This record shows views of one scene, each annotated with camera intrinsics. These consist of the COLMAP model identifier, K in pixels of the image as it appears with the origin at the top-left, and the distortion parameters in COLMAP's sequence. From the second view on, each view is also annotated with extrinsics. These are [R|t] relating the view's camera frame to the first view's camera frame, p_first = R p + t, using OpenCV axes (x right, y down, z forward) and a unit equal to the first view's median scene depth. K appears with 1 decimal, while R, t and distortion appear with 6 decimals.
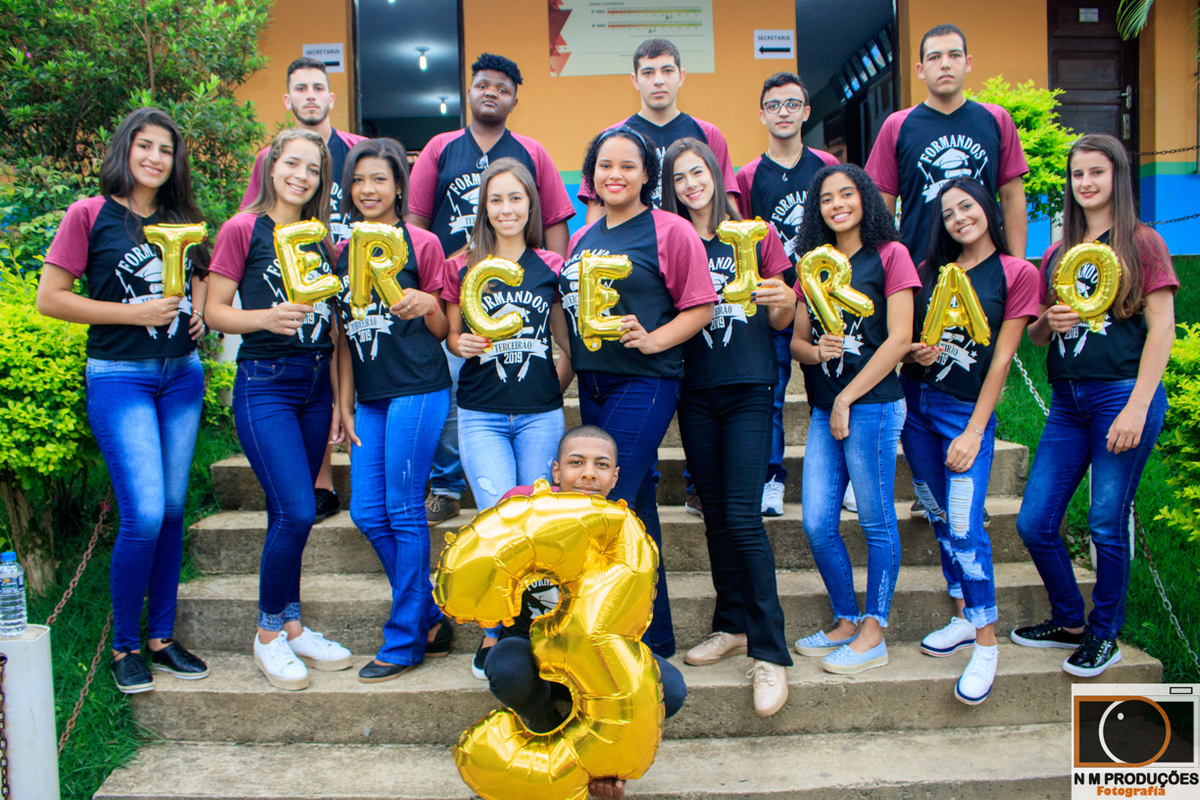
lens RADIAL K [[947.5, 0, 591.2], [0, 947.5, 433.2], [0, 0, 1]] dist [-0.144245, 0.102650]
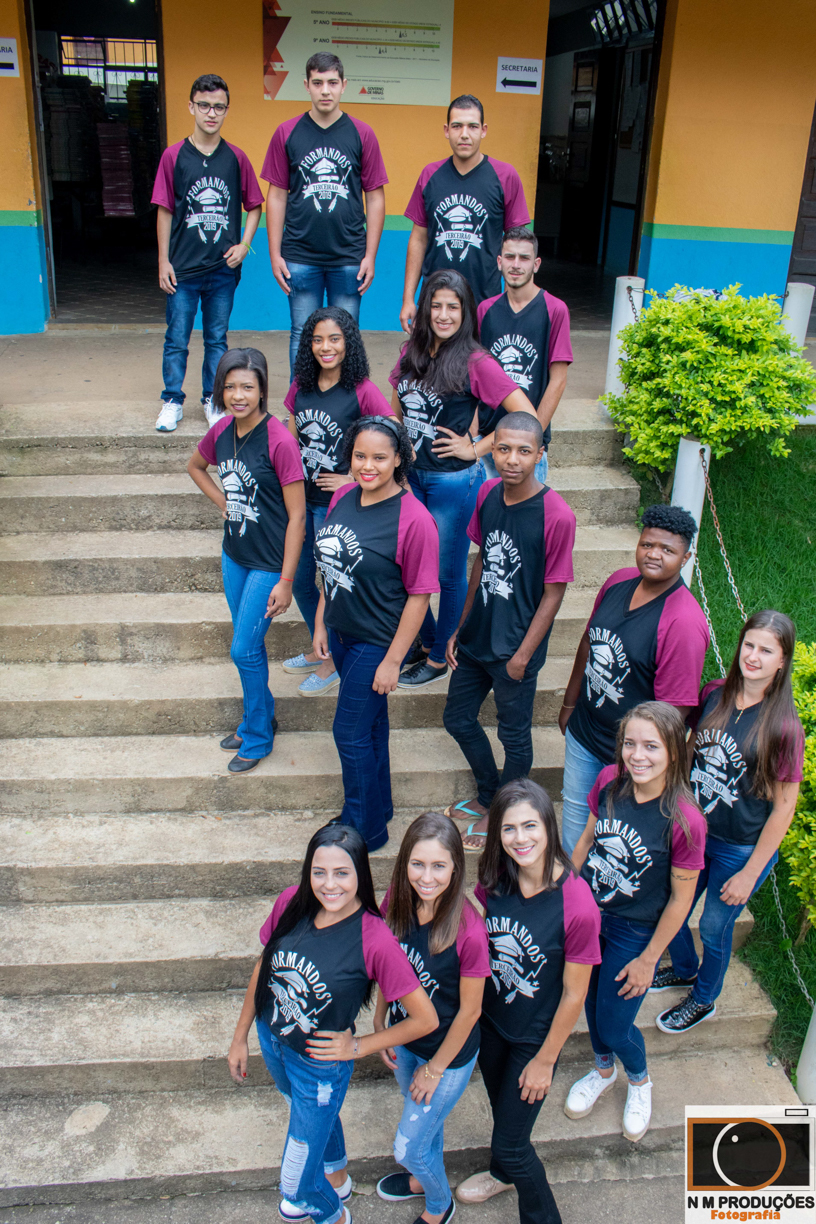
lens RADIAL K [[1006.4, 0, 408.0], [0, 1006.4, 612.0], [0, 0, 1]] dist [-0.155013, 0.121162]
pose [[0.992743, 0.020500, 0.118495, -0.017994], [-0.058937, 0.941848, 0.330831, -0.568085], [-0.104822, -0.335413, 0.936221, -0.079975]]
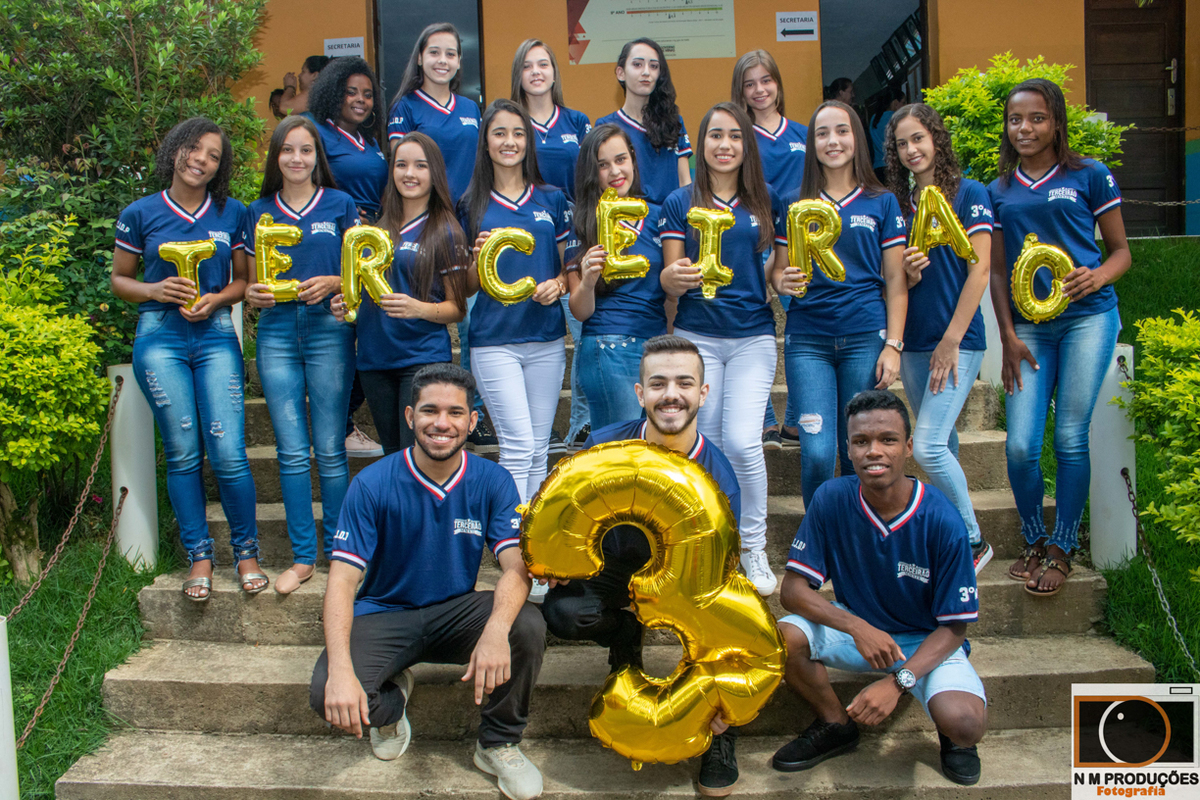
lens RADIAL K [[945.8, 0, 593.8], [0, 945.8, 431.7], [0, 0, 1]] dist [-0.148093, 0.105377]
pose [[0.997991, -0.002156, -0.063318, 0.104241], [0.002827, 0.999941, 0.010509, -0.004379], [0.063292, -0.010667, 0.997938, 0.020856]]
